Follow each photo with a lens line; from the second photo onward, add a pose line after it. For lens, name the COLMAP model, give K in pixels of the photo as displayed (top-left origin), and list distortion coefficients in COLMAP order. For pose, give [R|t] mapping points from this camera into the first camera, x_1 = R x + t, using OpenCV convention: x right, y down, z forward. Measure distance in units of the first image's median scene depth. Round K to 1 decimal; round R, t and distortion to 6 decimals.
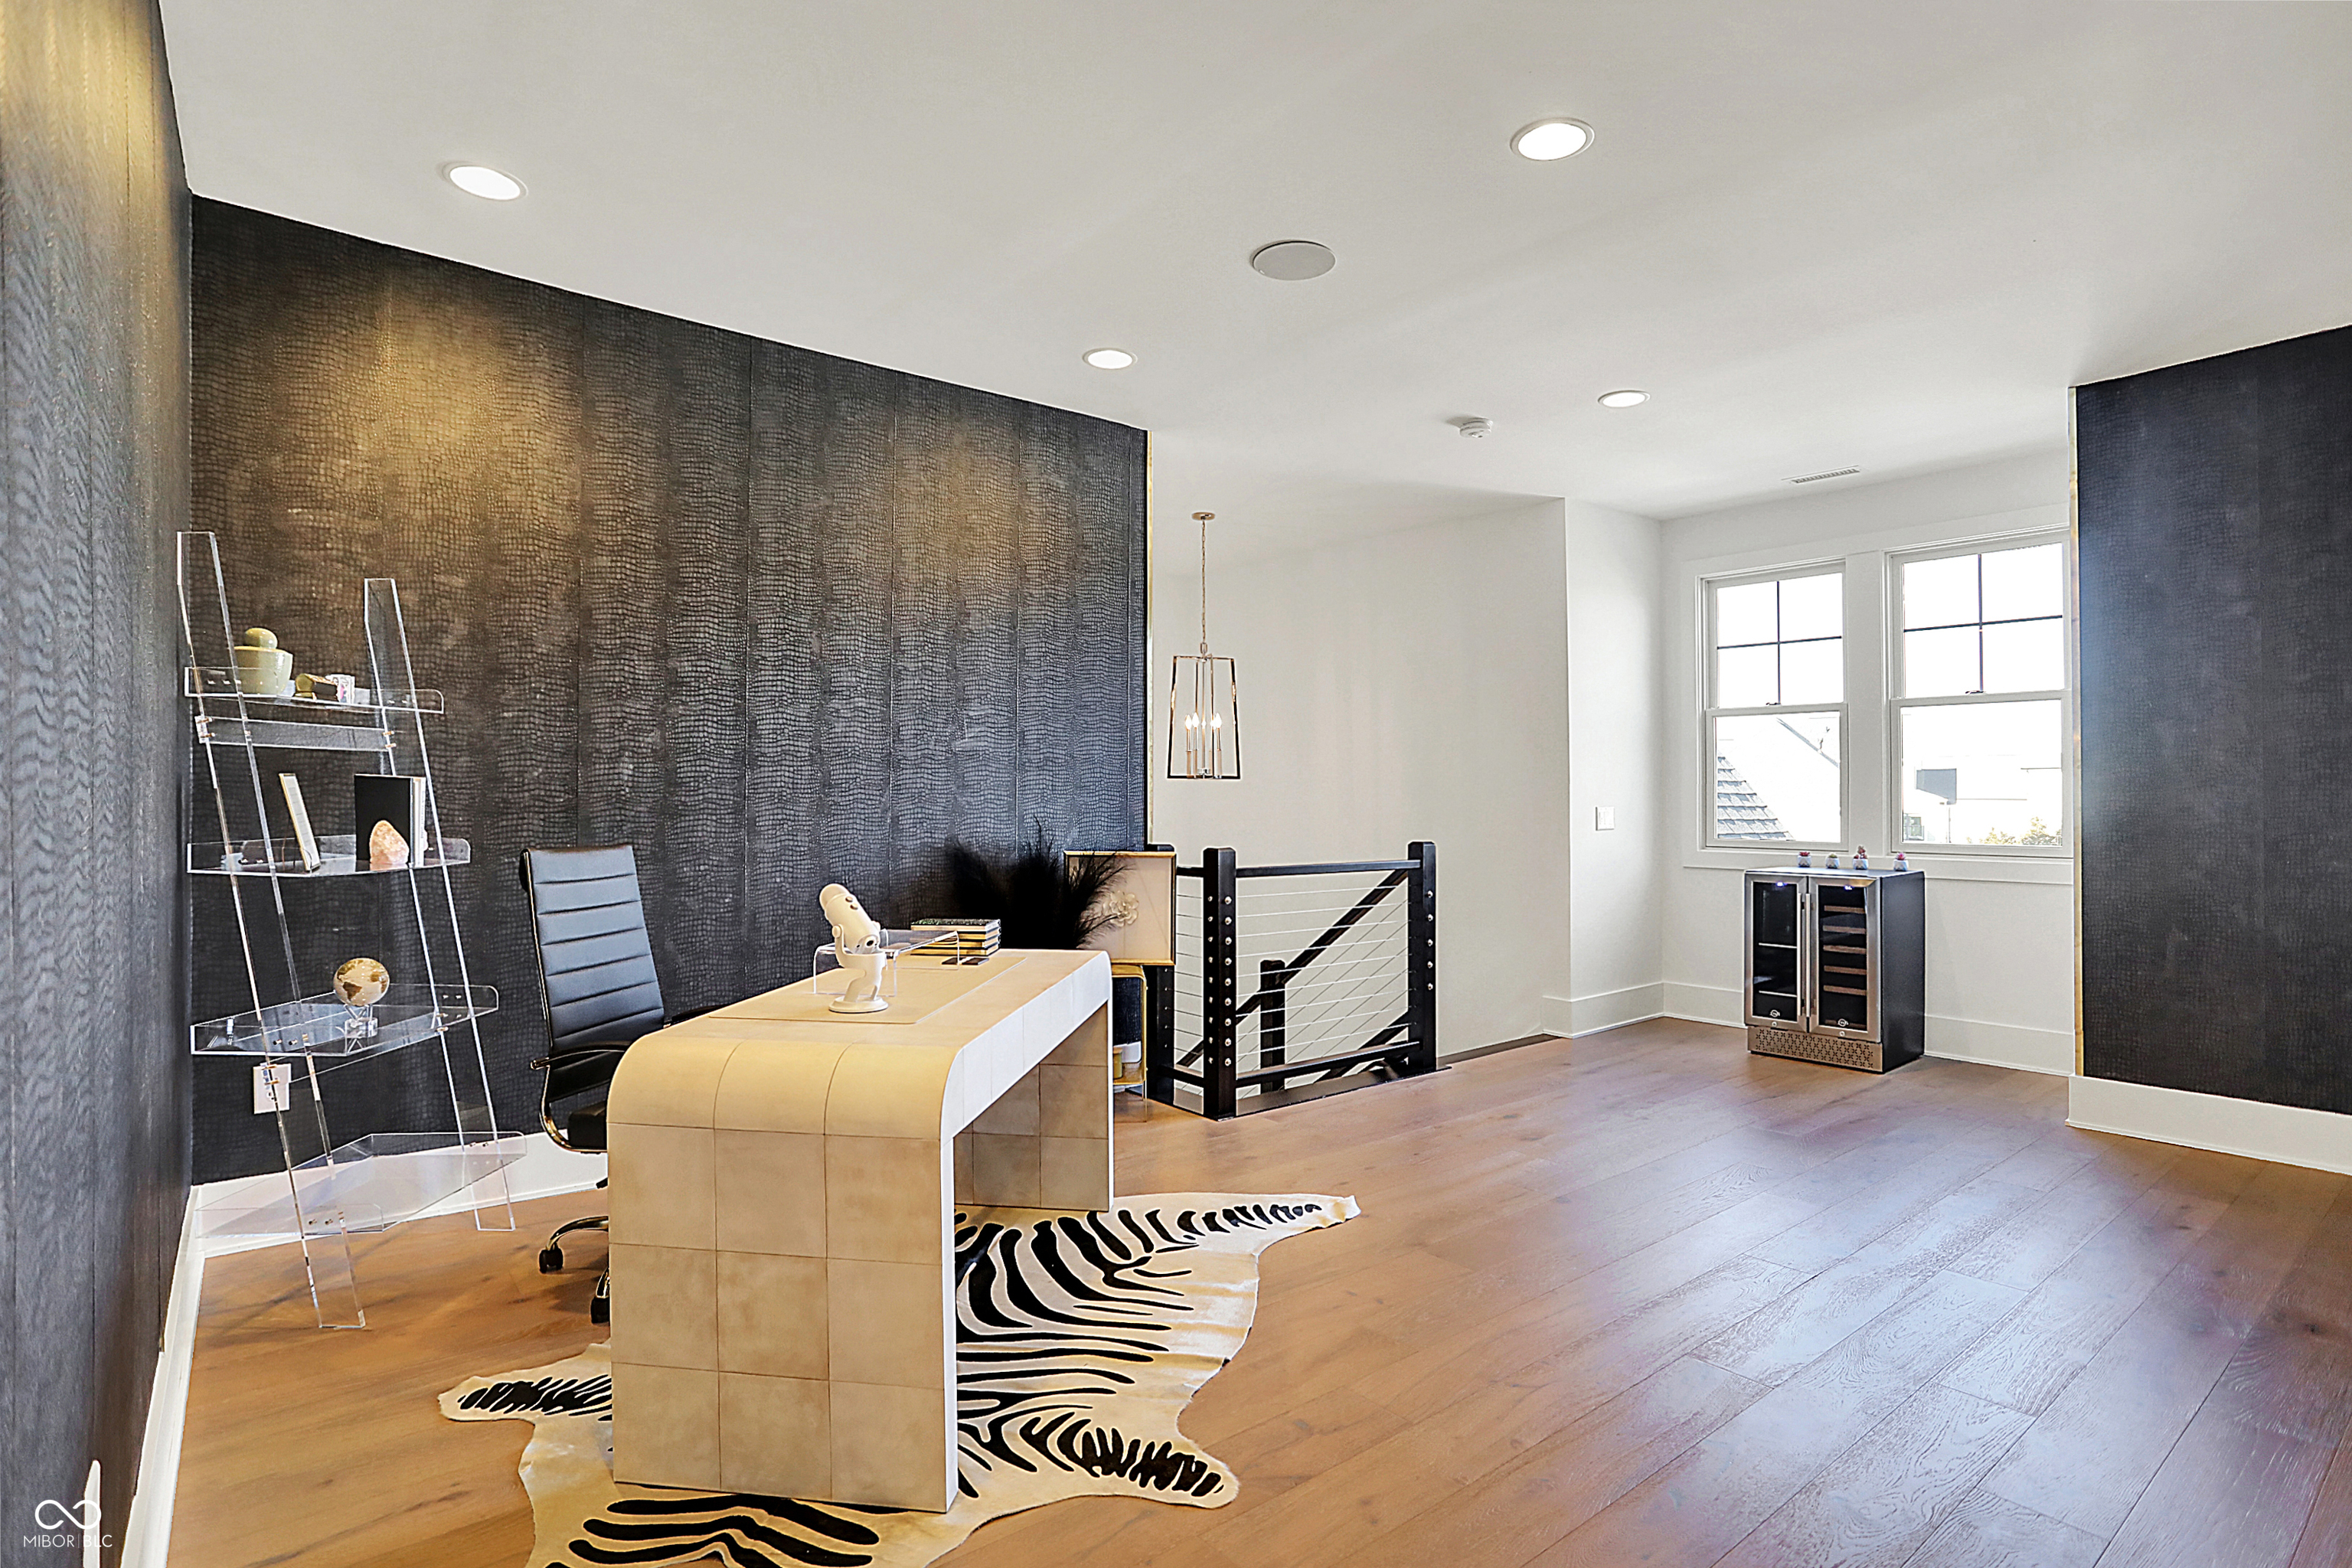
lens RADIAL K [[1196.3, 0, 1163.4], [0, 1196.3, 777.1], [0, 0, 1]] dist [-0.046097, 0.014765]
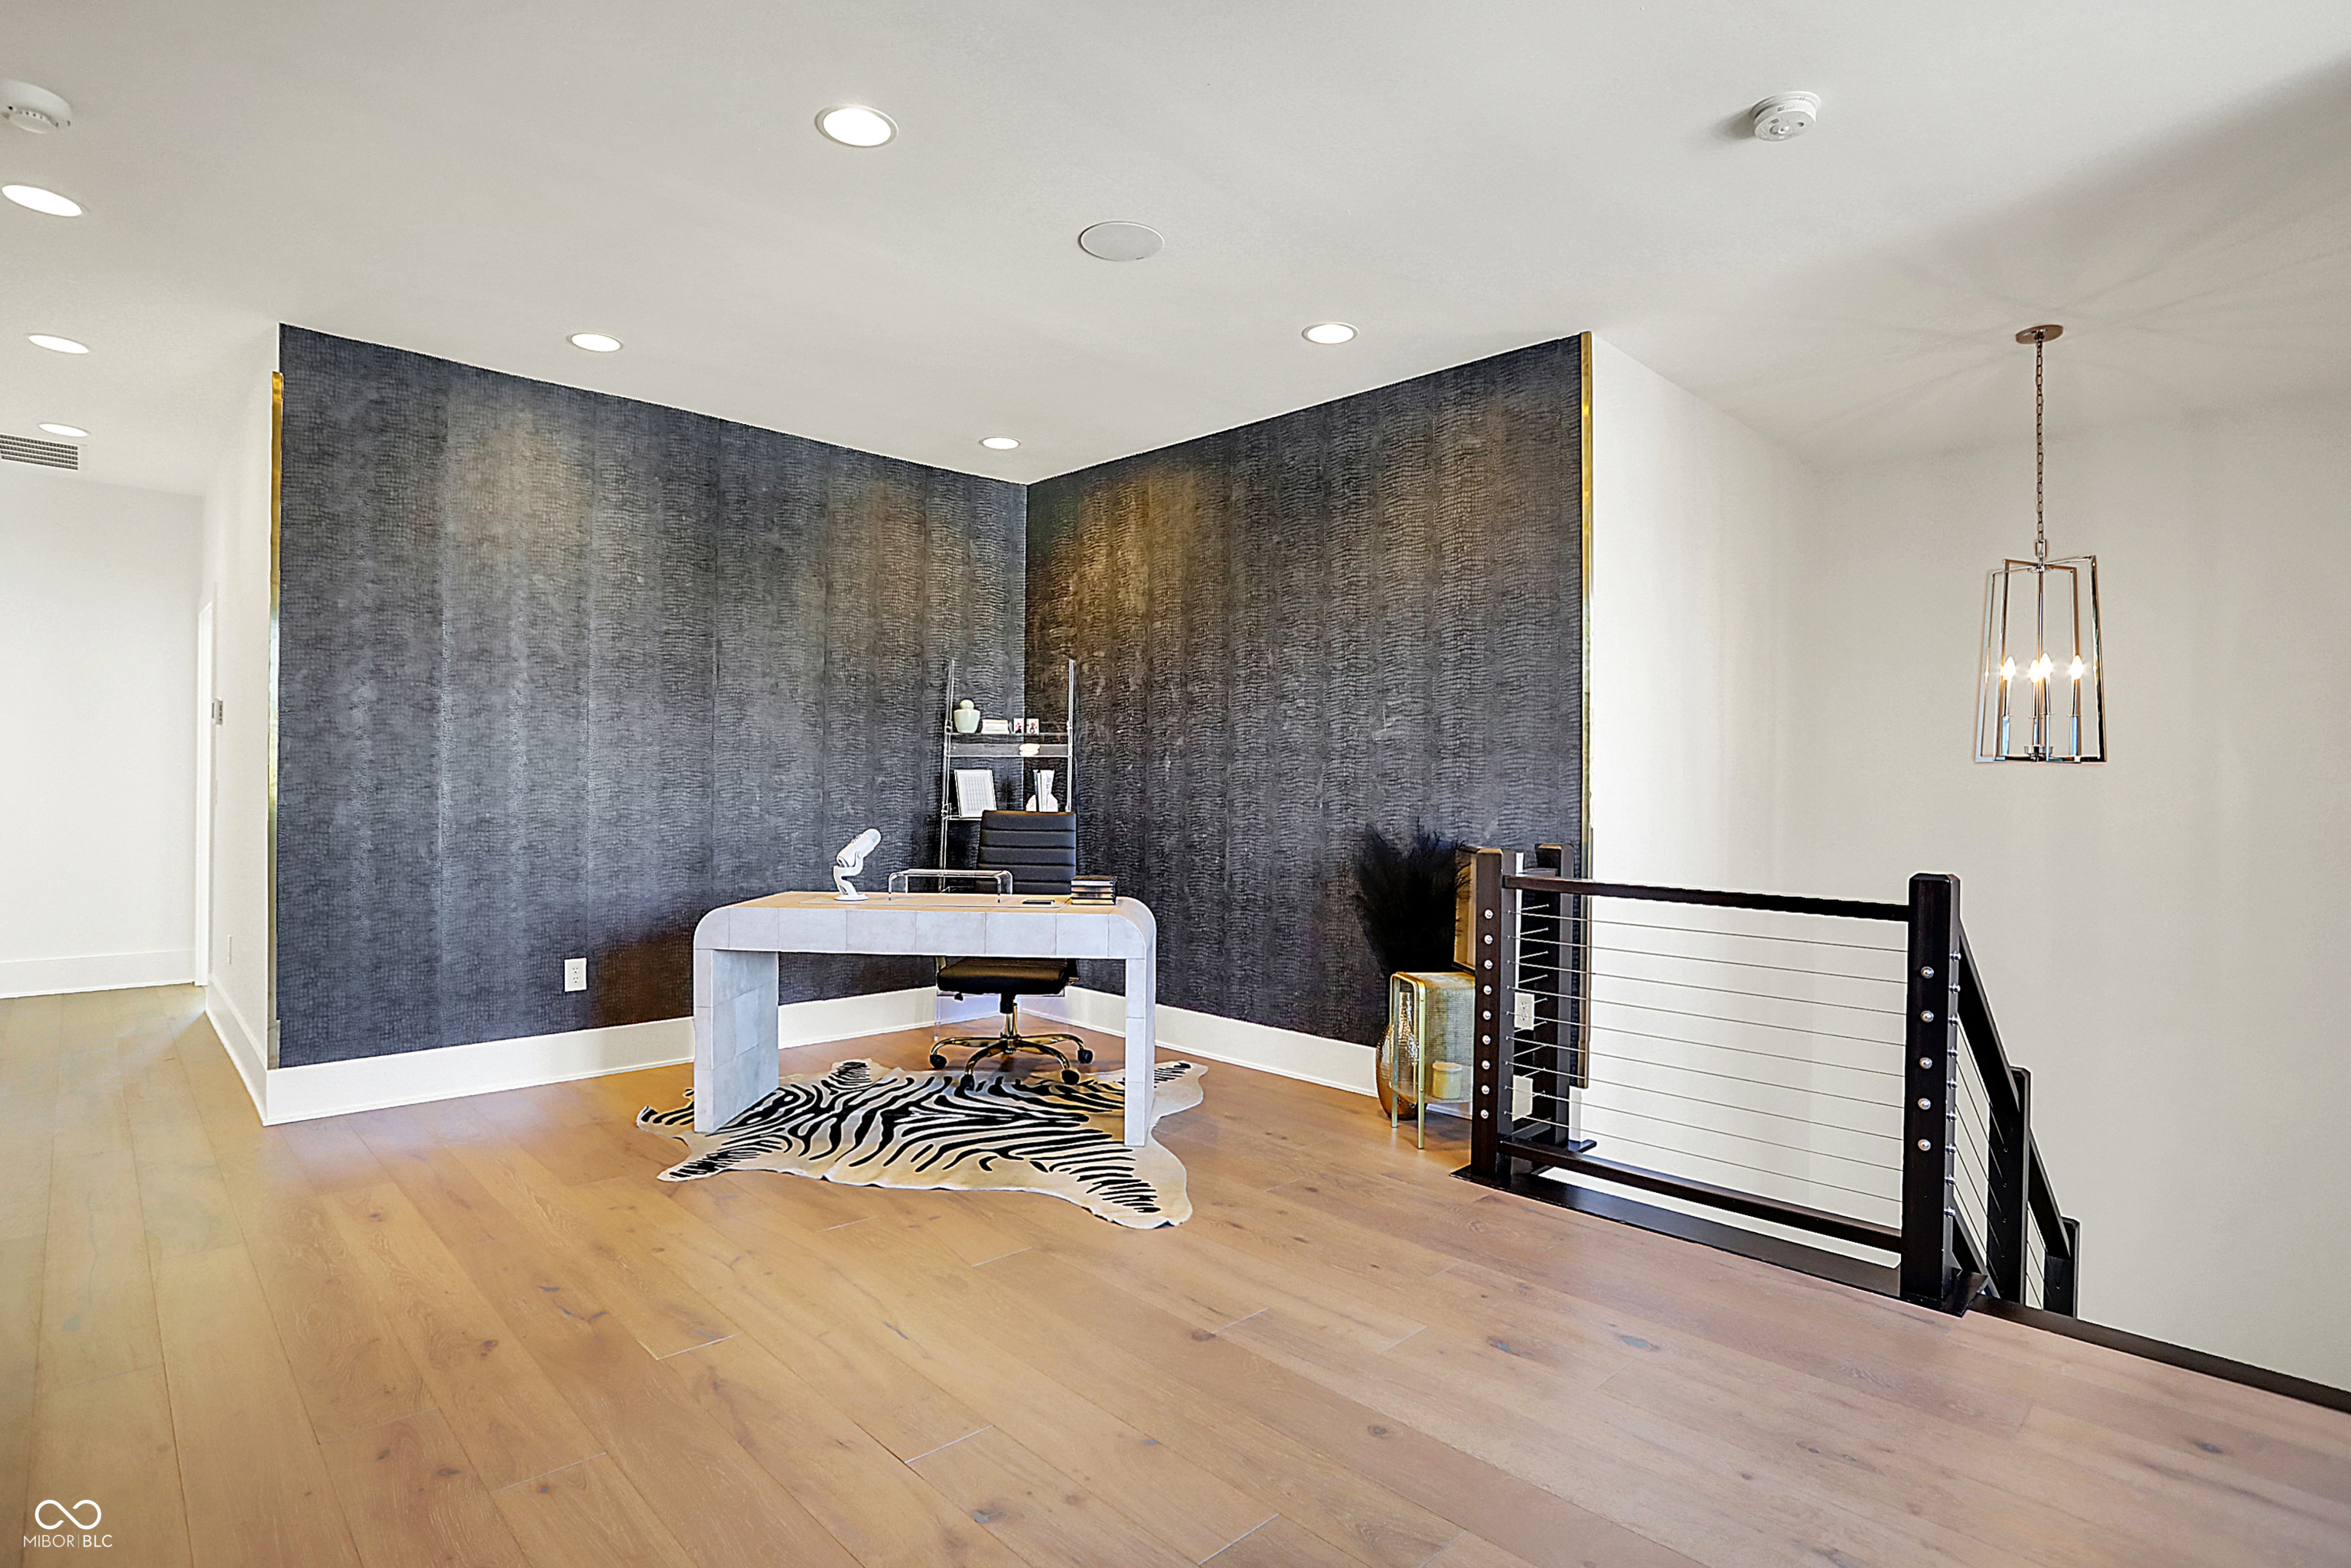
lens RADIAL K [[1195.7, 0, 1183.0], [0, 1195.7, 785.6], [0, 0, 1]] dist [-0.046097, 0.014765]
pose [[0.089746, 0.001080, -0.995964, 1.044104], [0.004857, 0.999987, 0.001522, 0.018077], [0.995953, -0.004974, 0.089739, 0.909437]]
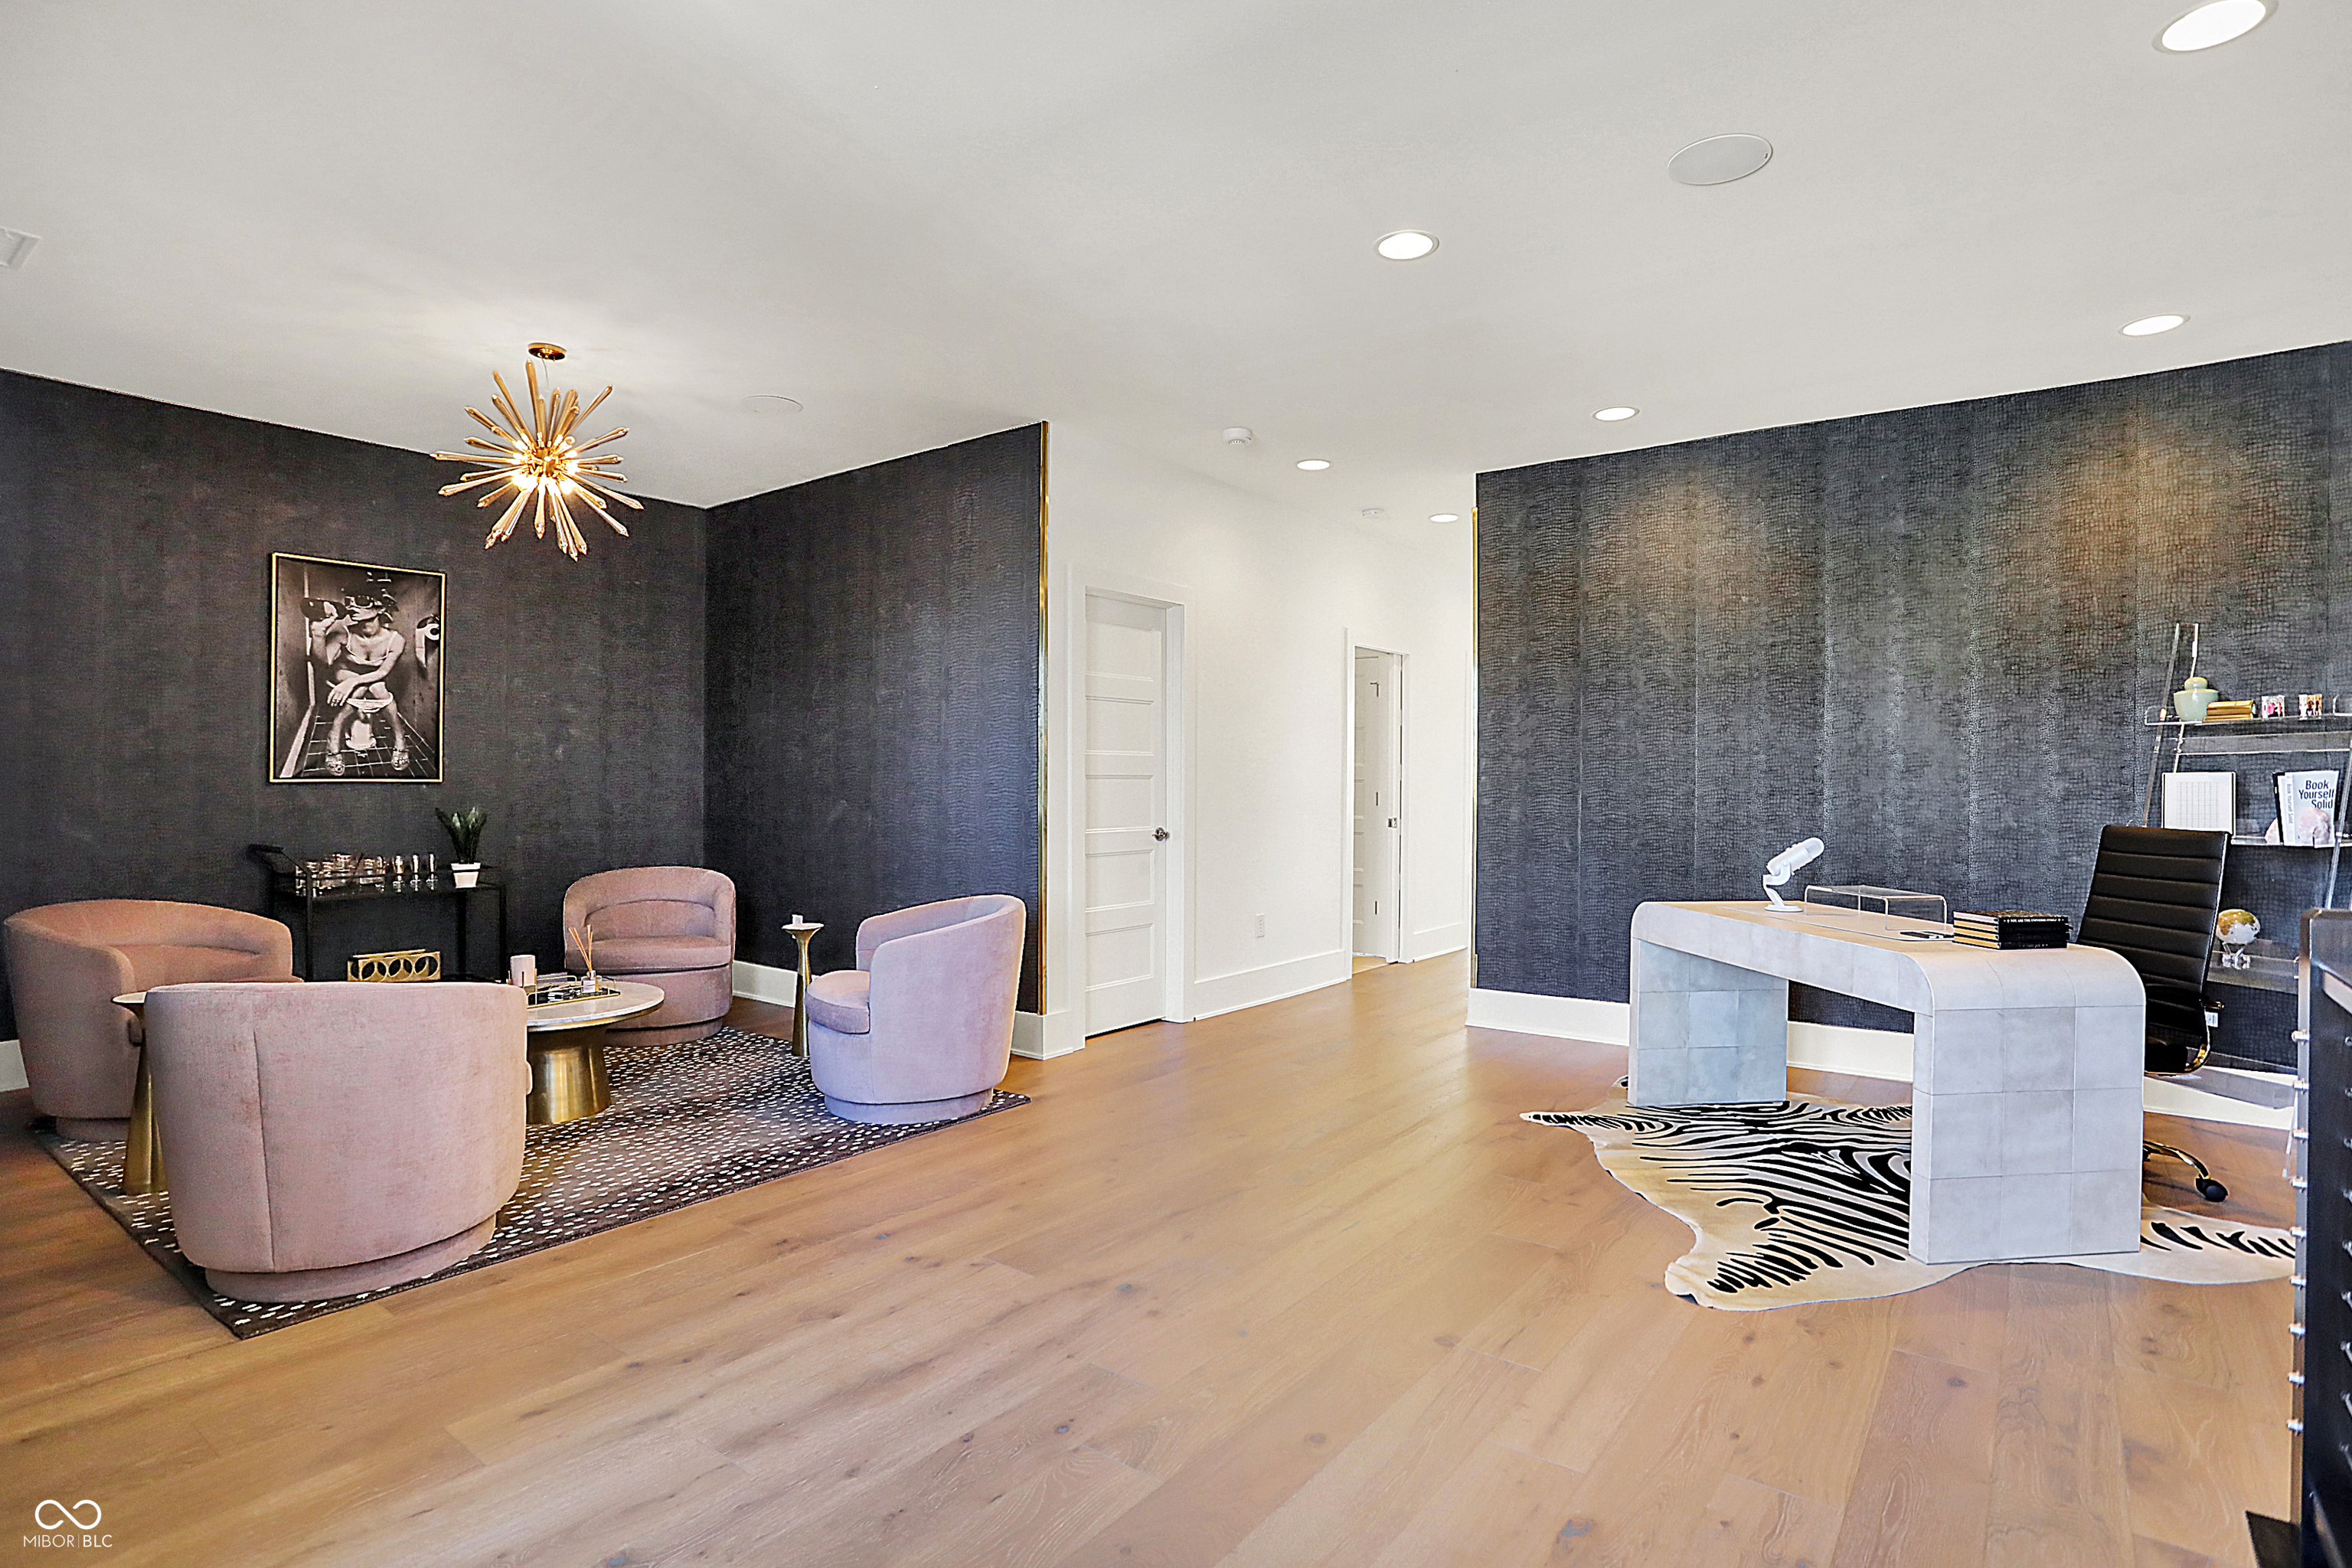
lens RADIAL K [[1196.3, 0, 1181.3], [0, 1196.3, 775.6], [0, 0, 1]] dist [-0.046097, 0.014765]
pose [[-0.967498, -0.010051, -0.252678, 0.666461], [-0.004942, 0.999770, -0.020846, 0.030063], [0.252830, -0.018920, -0.967326, 1.632419]]
